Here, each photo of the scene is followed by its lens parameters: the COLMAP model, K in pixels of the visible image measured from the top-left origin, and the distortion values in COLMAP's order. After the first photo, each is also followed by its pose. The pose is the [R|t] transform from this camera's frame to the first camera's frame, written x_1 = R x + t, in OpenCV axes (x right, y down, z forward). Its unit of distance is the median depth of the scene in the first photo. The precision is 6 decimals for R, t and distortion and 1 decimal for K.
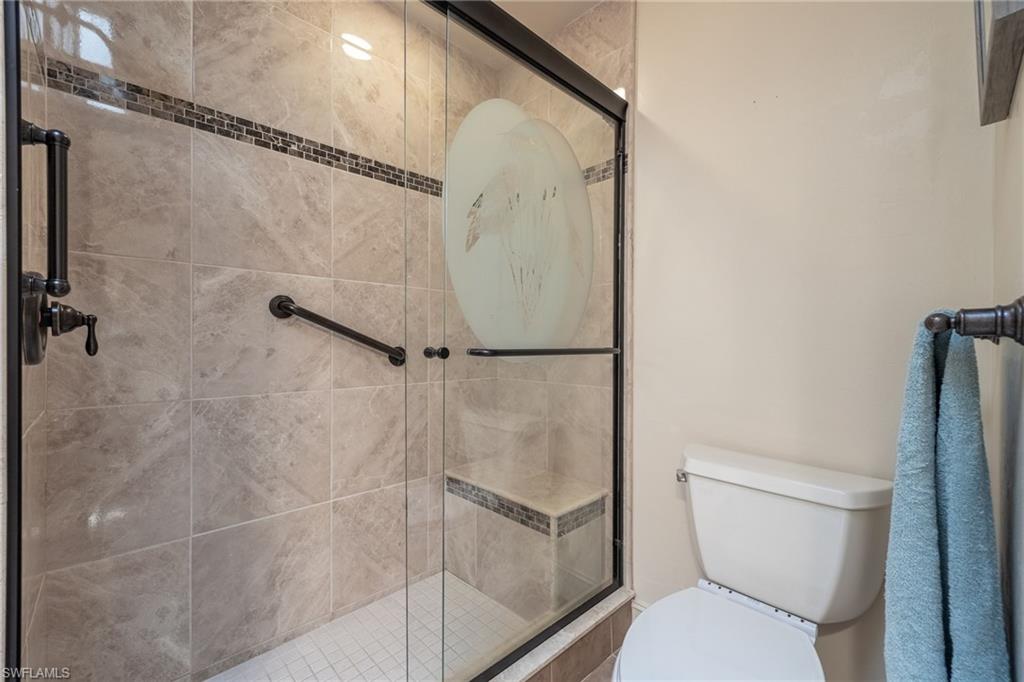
lens RADIAL K [[424.9, 0, 512.0], [0, 424.9, 341.0], [0, 0, 1]] dist [-0.000389, 0.000408]
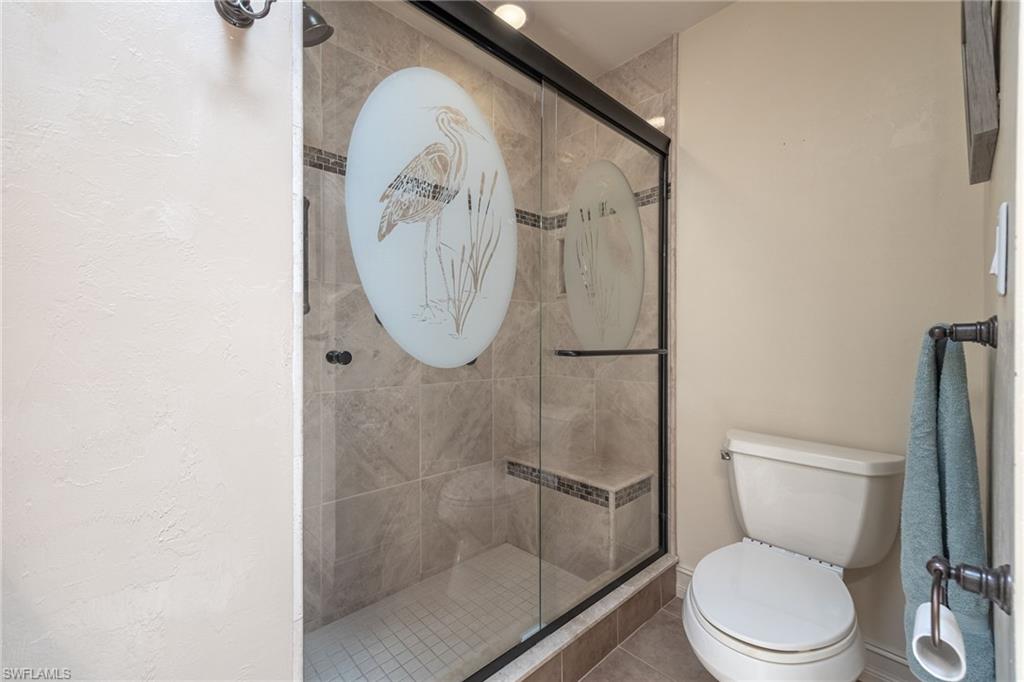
lens RADIAL K [[417.5, 0, 512.4], [0, 417.5, 341.3], [0, 0, 1]] dist [0.002267, -0.000225]
pose [[0.999920, -0.003713, -0.012130, -0.156161], [0.003712, 0.999993, -0.000136, -0.006016], [0.012130, 0.000091, 0.999926, -0.160596]]
